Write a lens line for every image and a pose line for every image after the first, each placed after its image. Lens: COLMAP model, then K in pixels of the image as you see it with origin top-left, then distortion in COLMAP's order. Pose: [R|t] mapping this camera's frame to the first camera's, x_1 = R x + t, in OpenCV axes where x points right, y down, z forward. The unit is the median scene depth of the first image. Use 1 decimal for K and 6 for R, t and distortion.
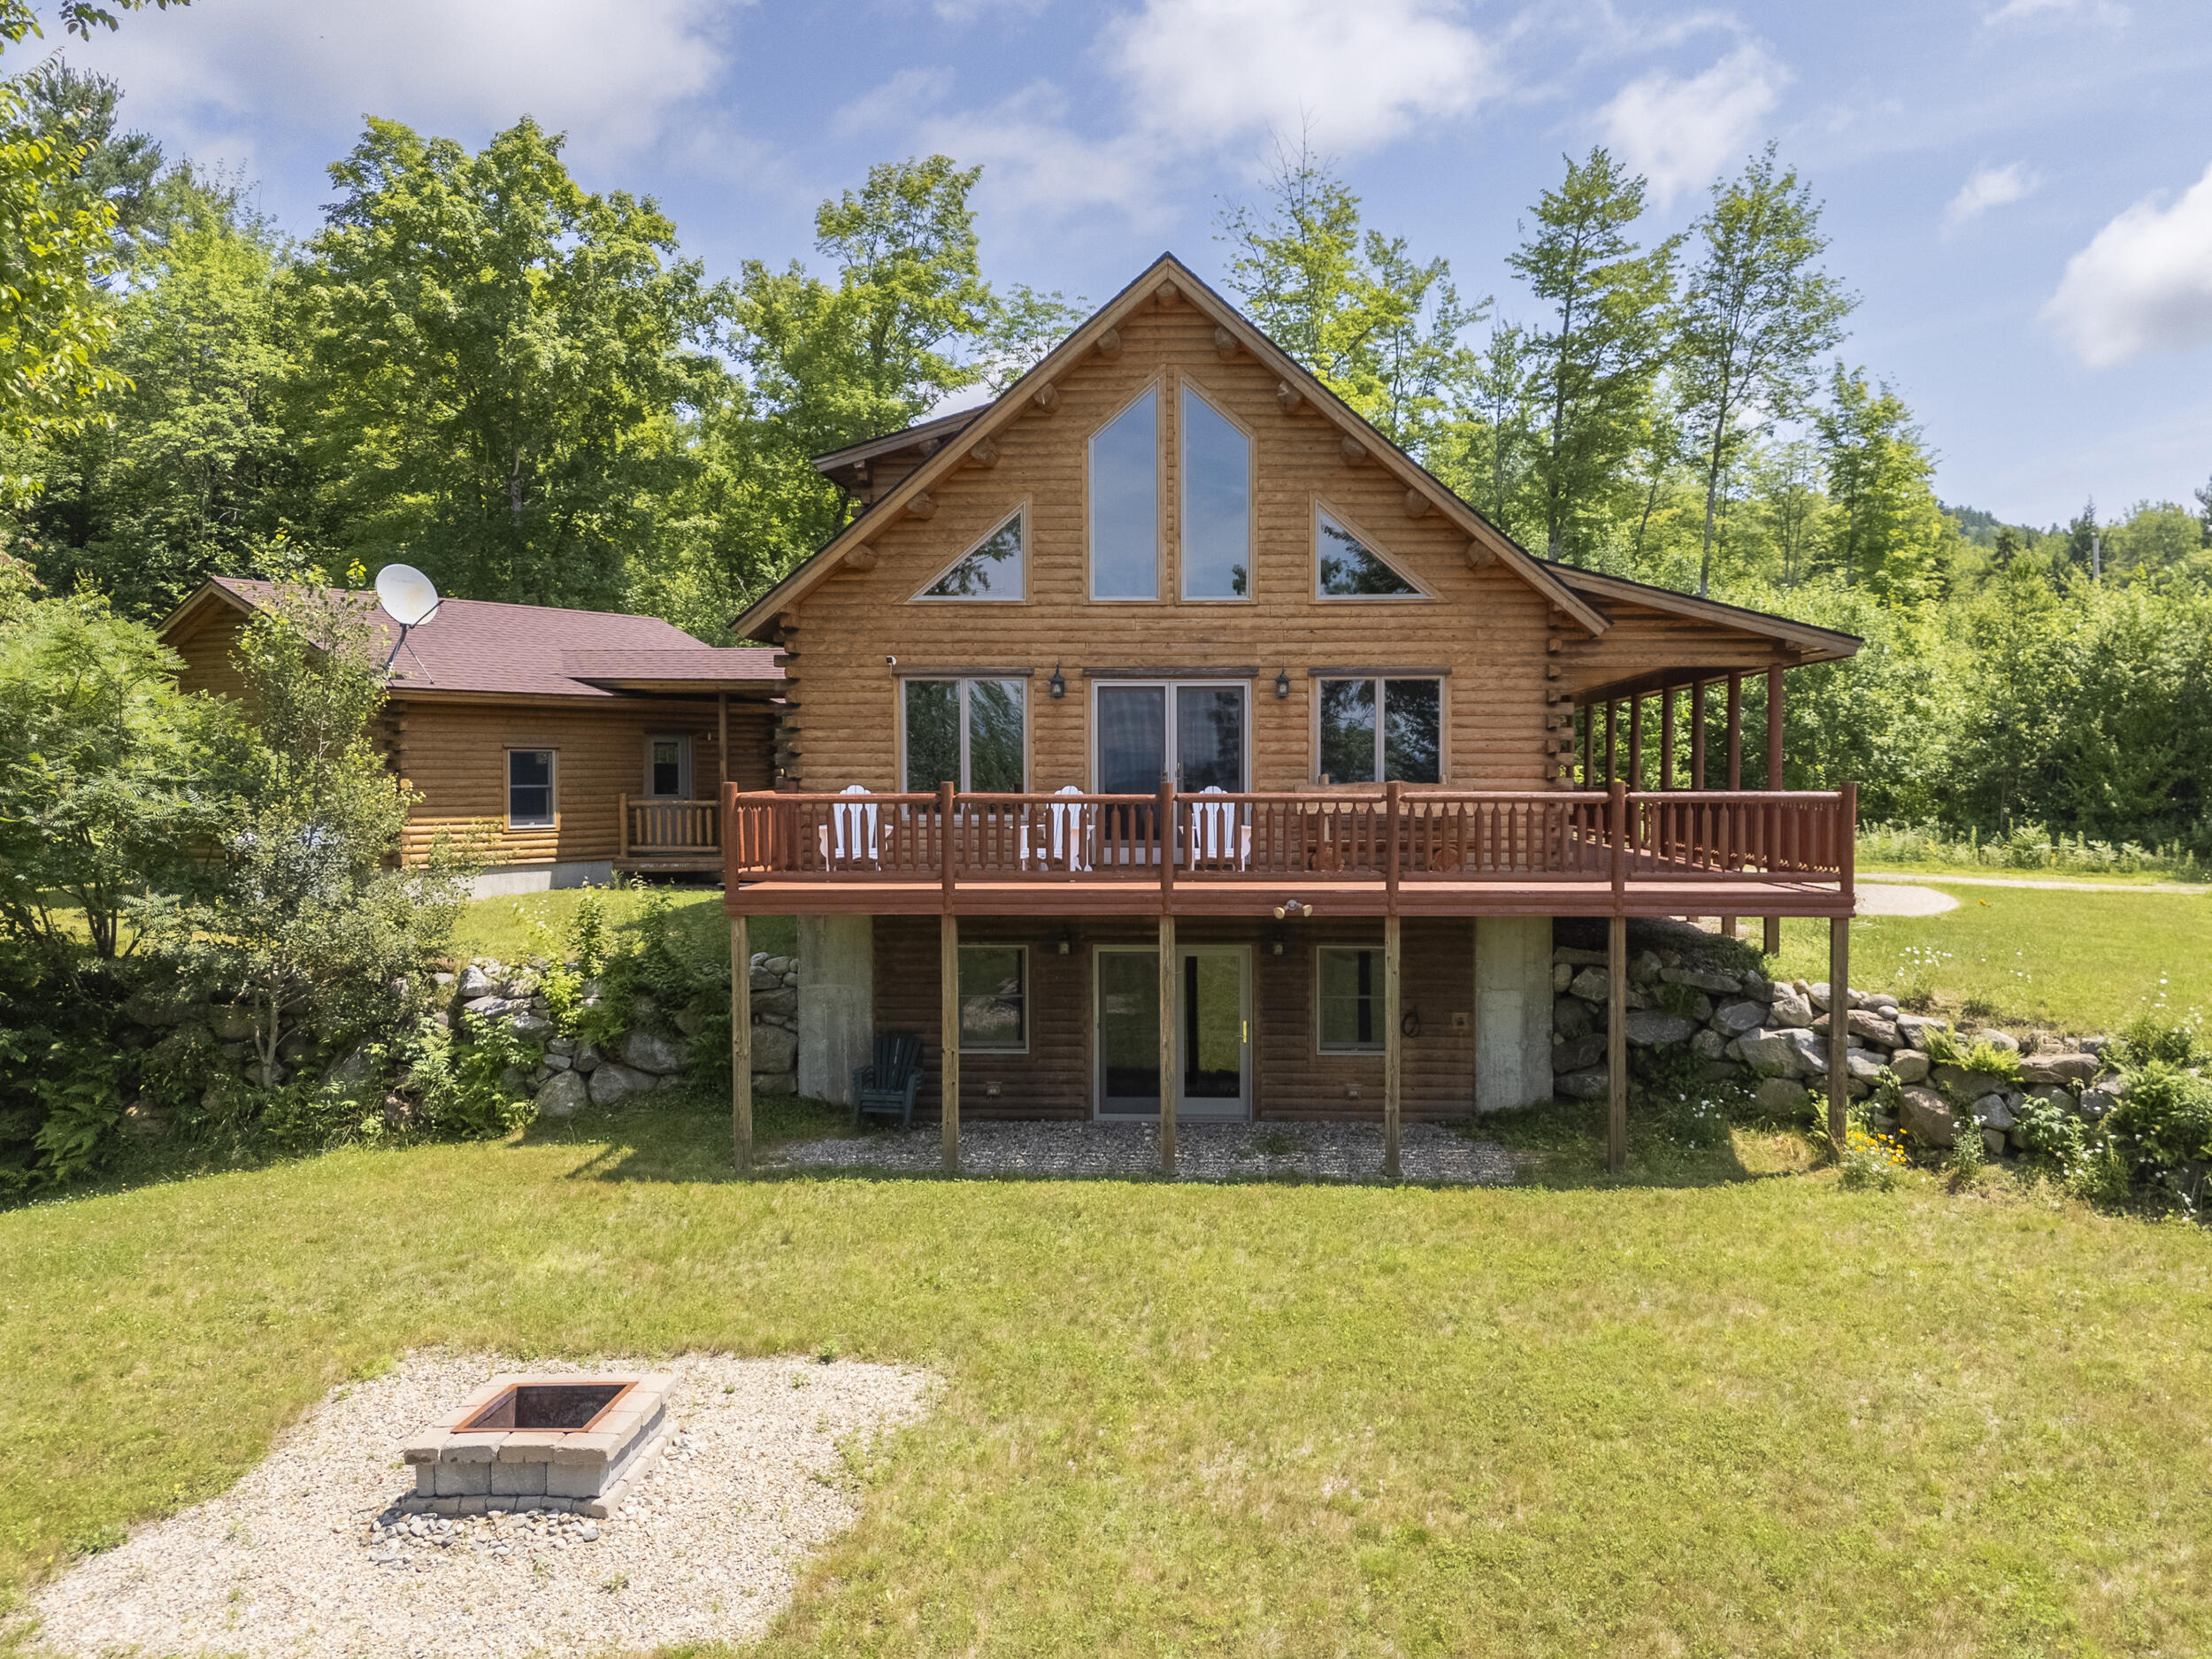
lens RADIAL K [[1726.9, 0, 1194.6], [0, 1726.9, 825.4], [0, 0, 1]] dist [0.057934, -0.086021]
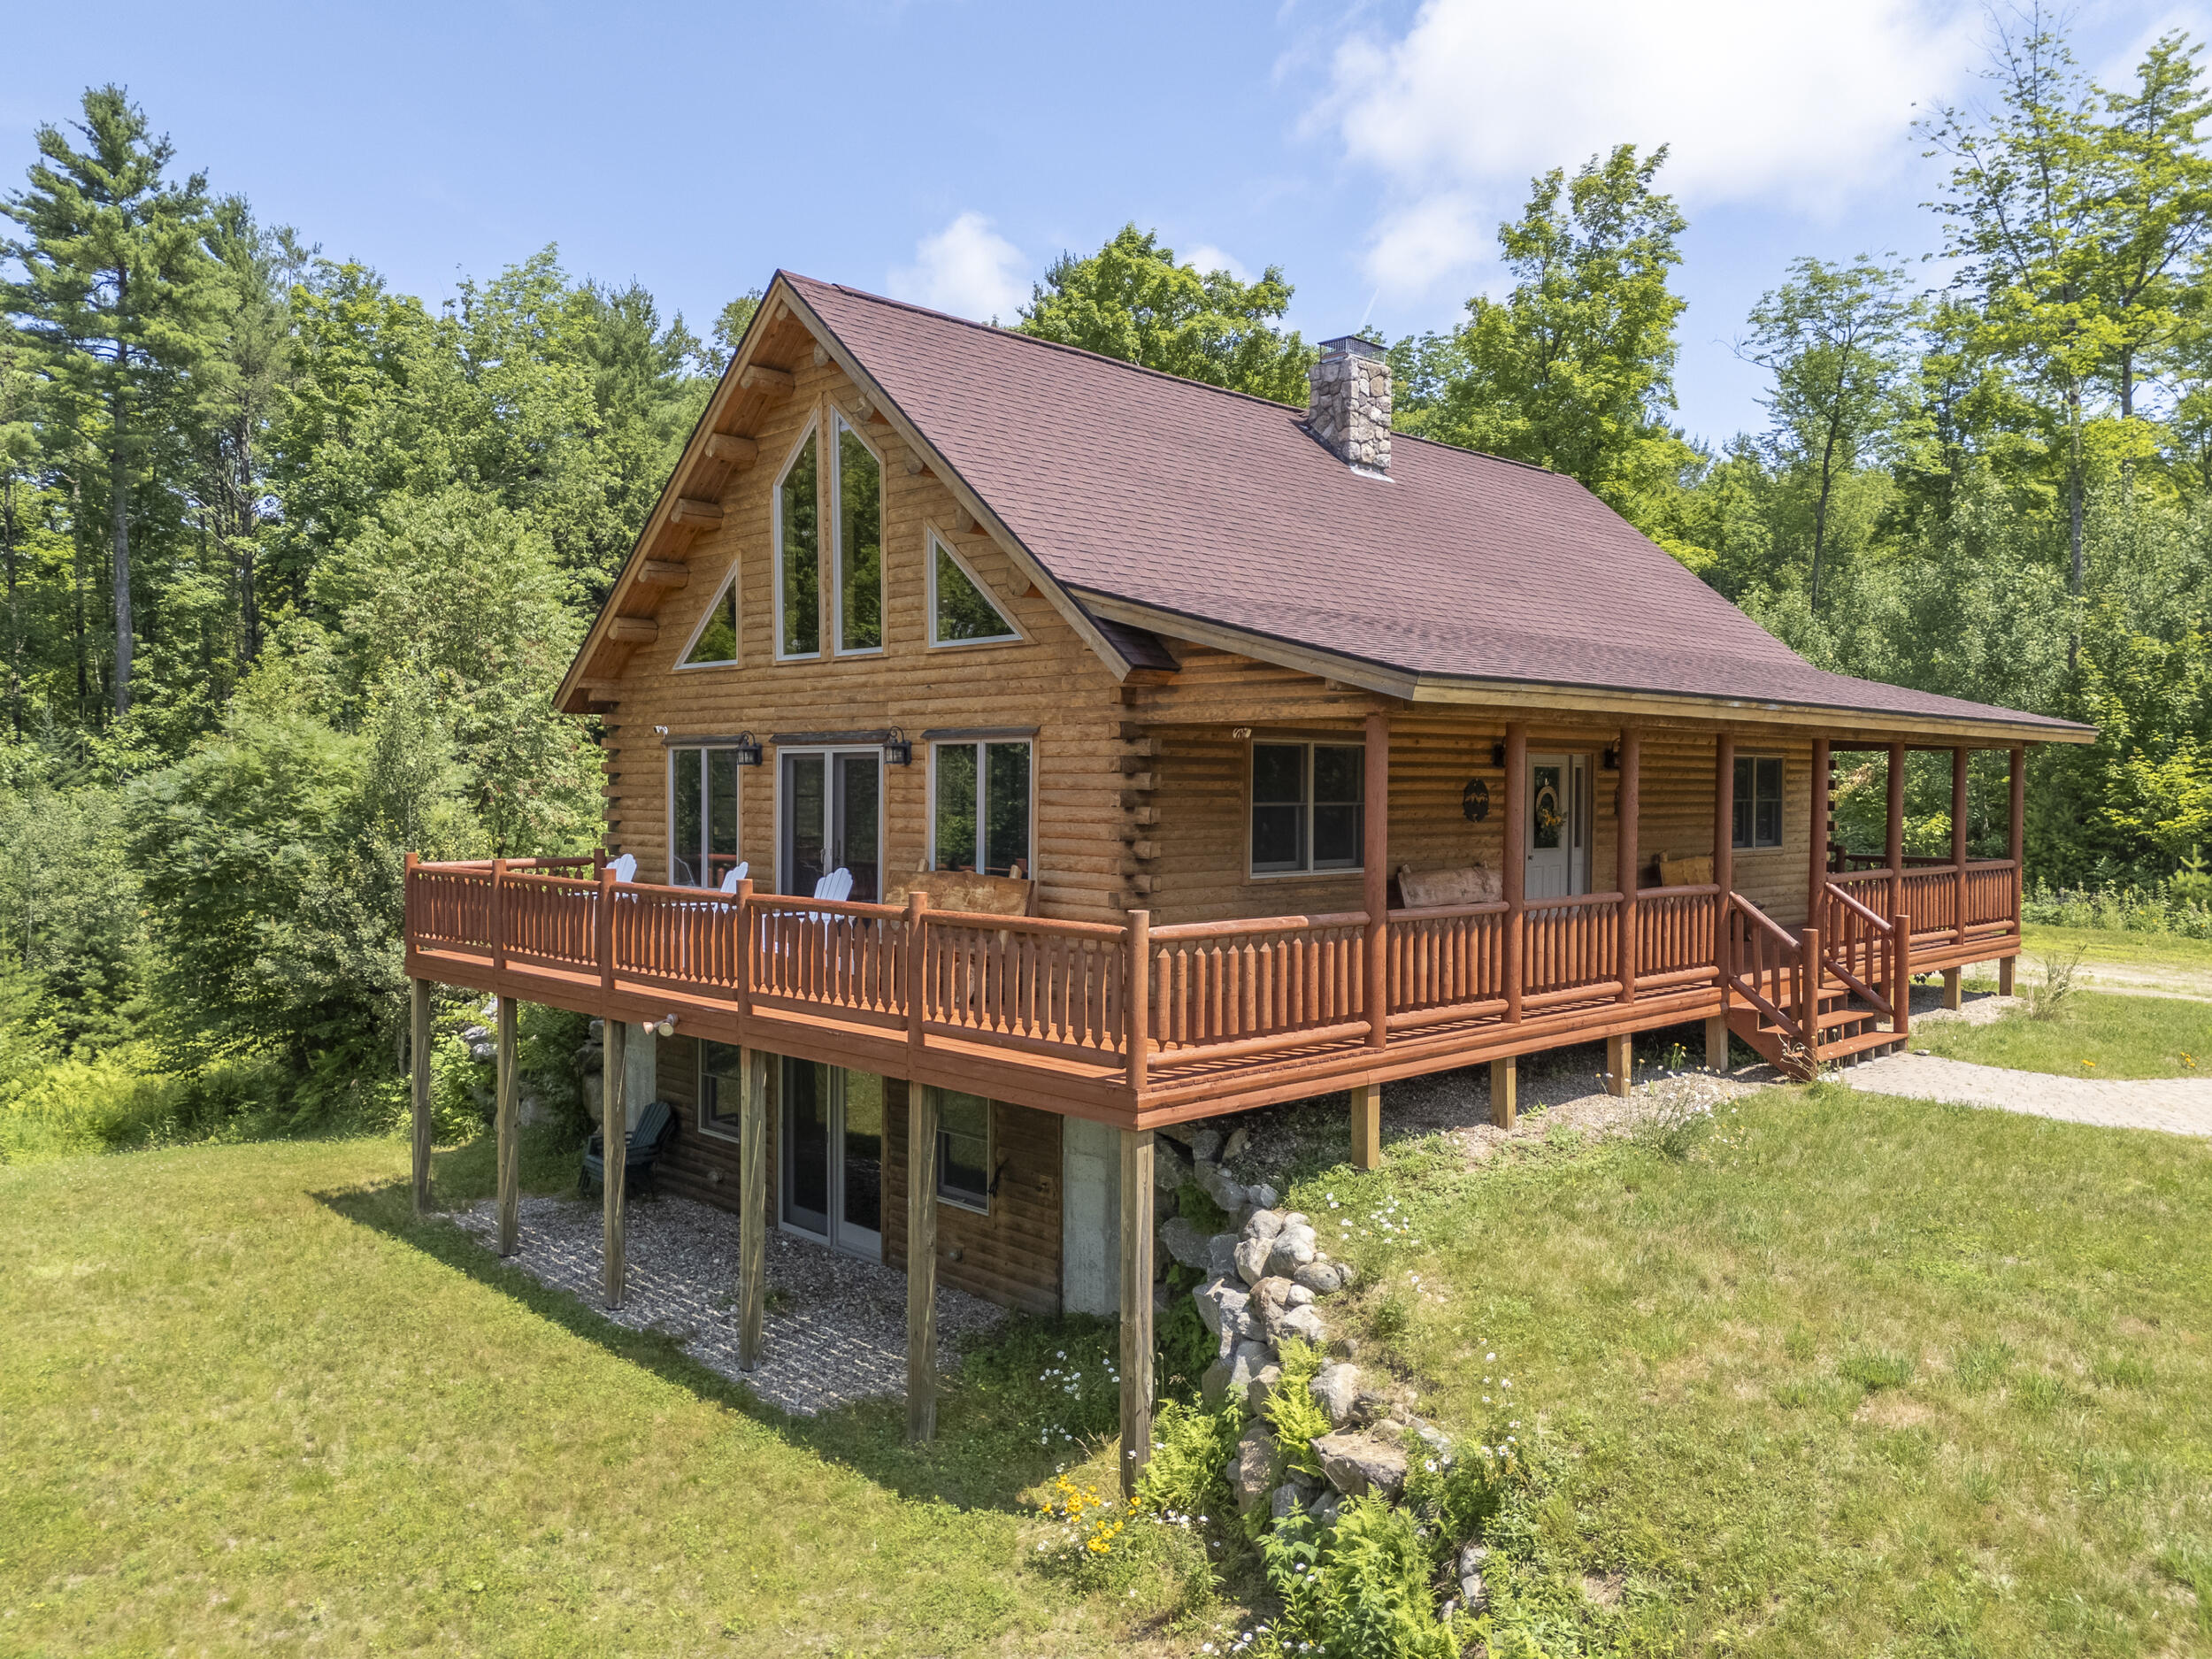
lens RADIAL K [[1617.5, 0, 1114.5], [0, 1617.5, 816.6], [0, 0, 1]] dist [0.064728, -0.064375]
pose [[0.732948, 0.017534, -0.680059, 0.657178], [-0.025955, 0.999661, -0.002199, -0.049711], [0.679789, 0.019262, 0.733154, 0.485854]]
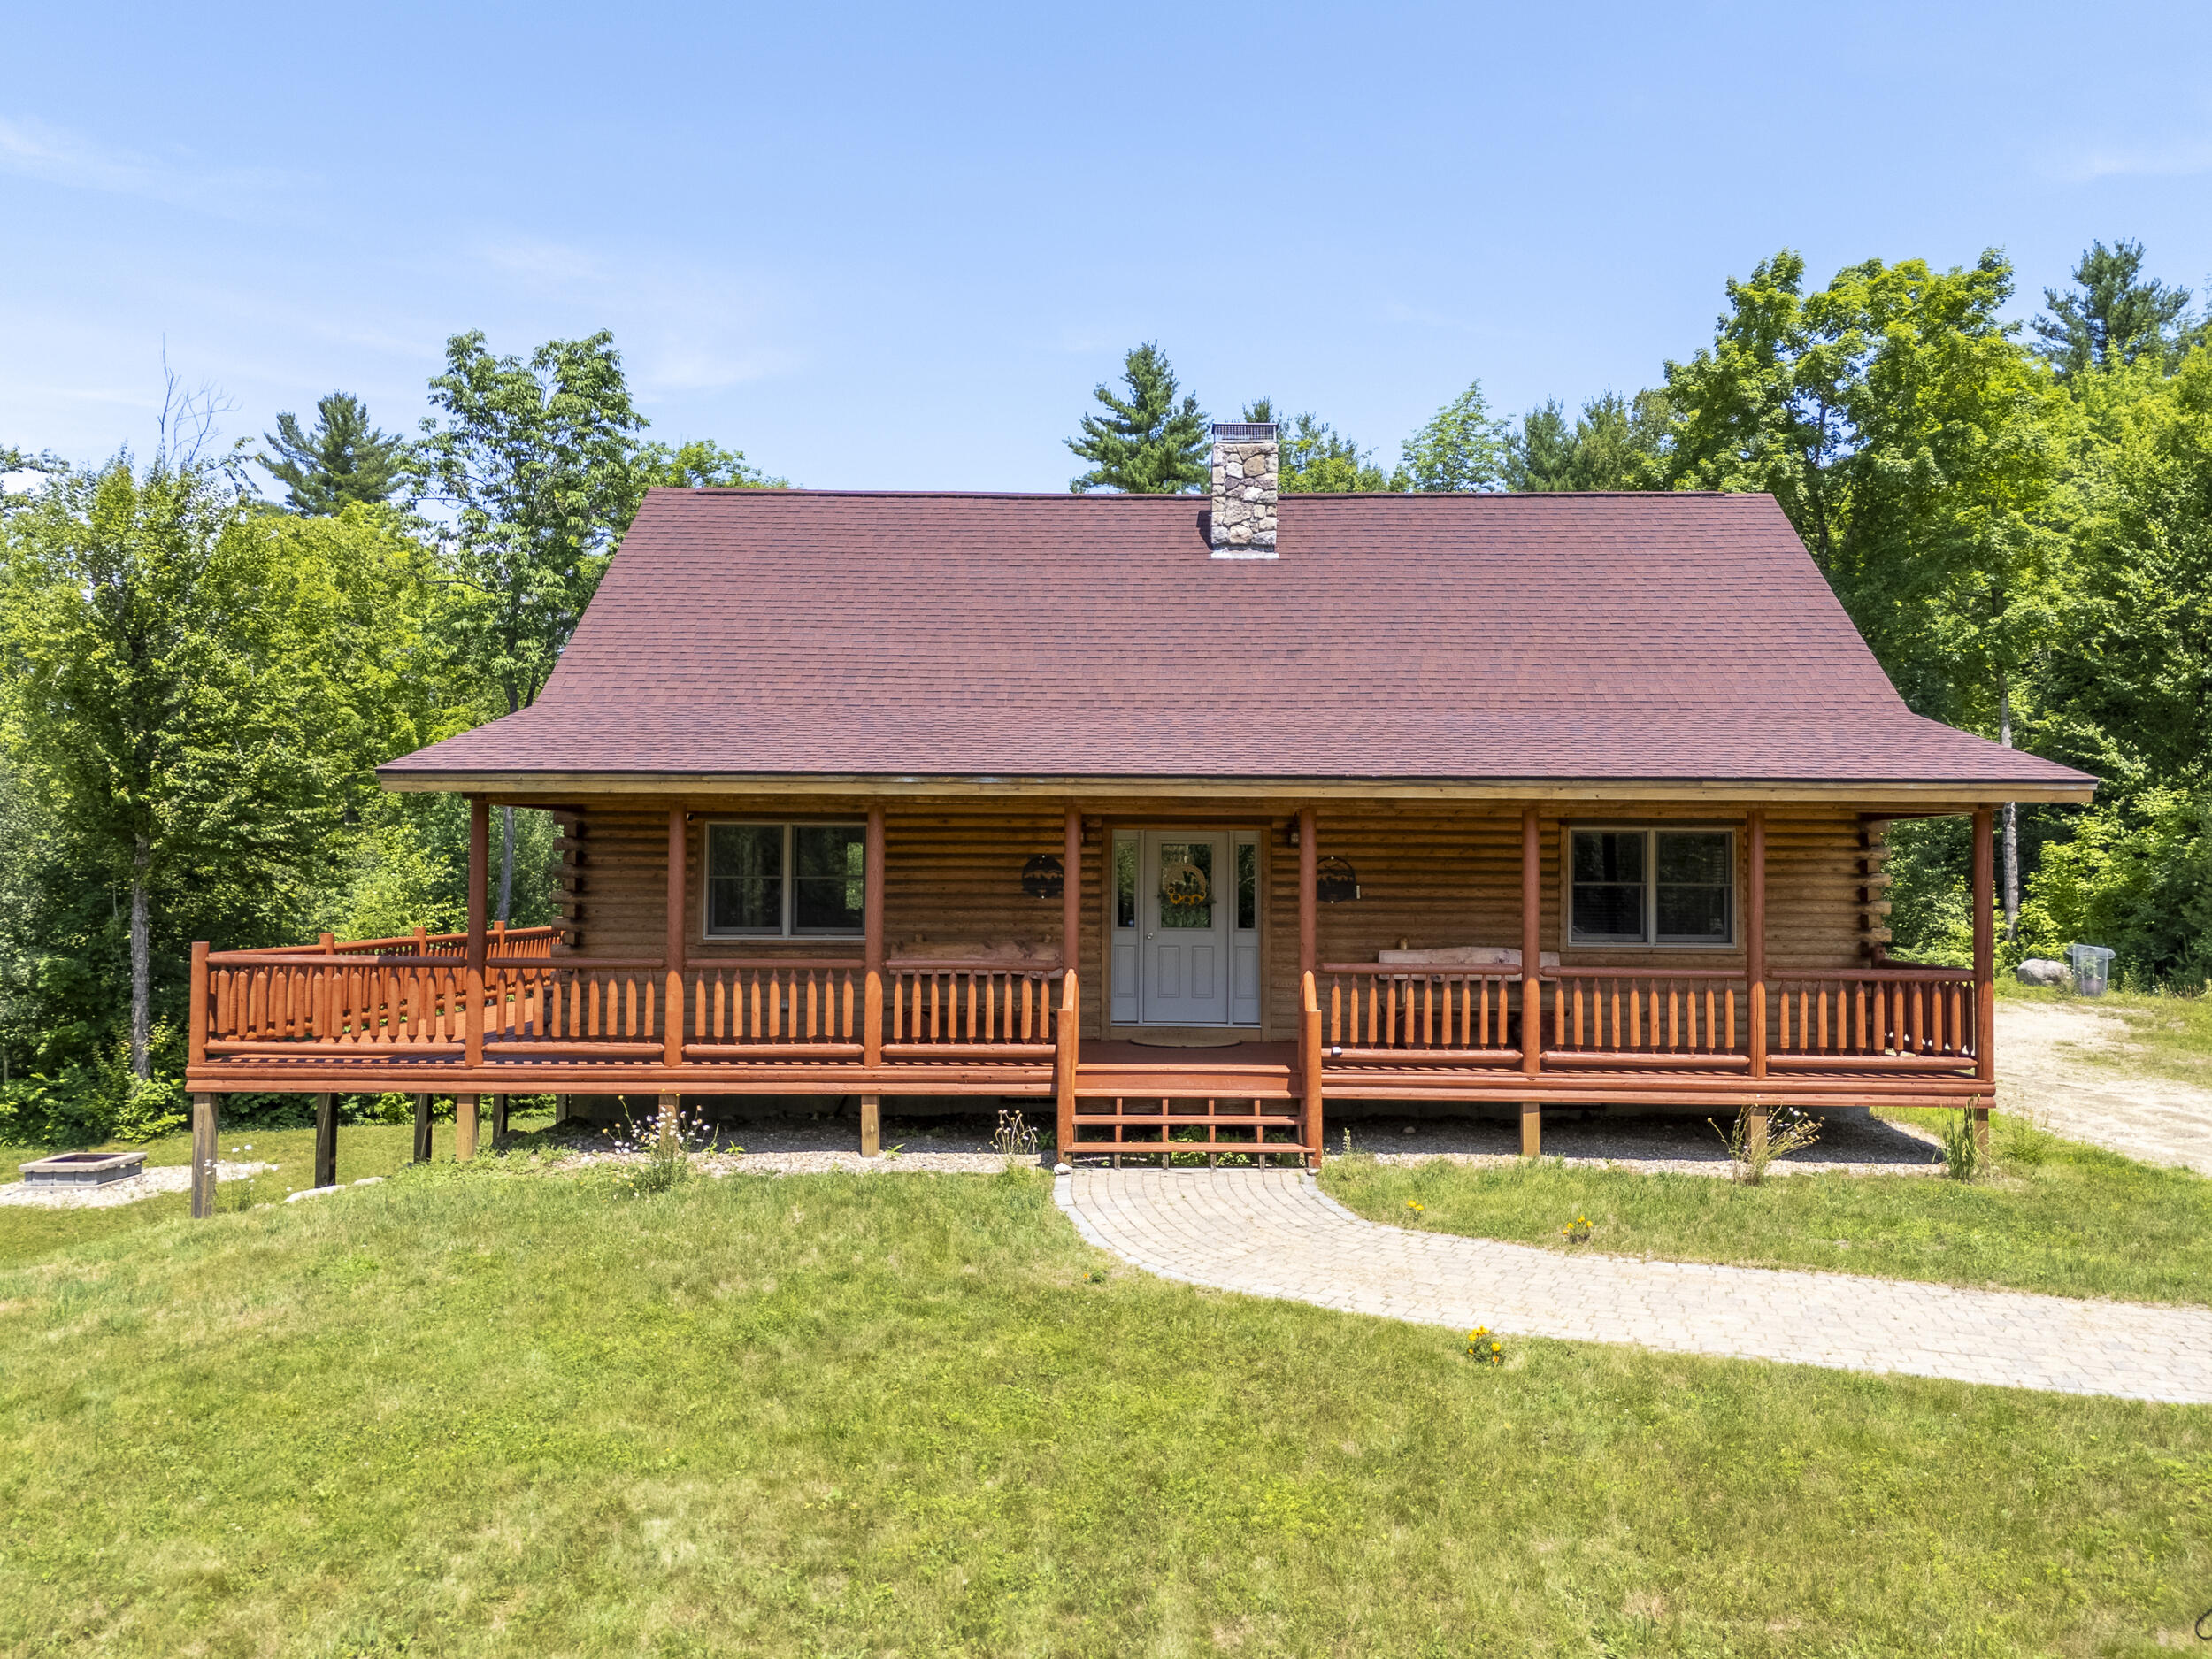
lens RADIAL K [[1617.2, 0, 1140.1], [0, 1617.2, 830.7], [0, 0, 1]] dist [0.074936, -0.000390]
pose [[0.037269, -0.025337, -0.998984, 1.092541], [-0.038117, 0.998915, -0.026757, -0.068619], [0.998578, 0.039075, 0.036262, 1.254744]]
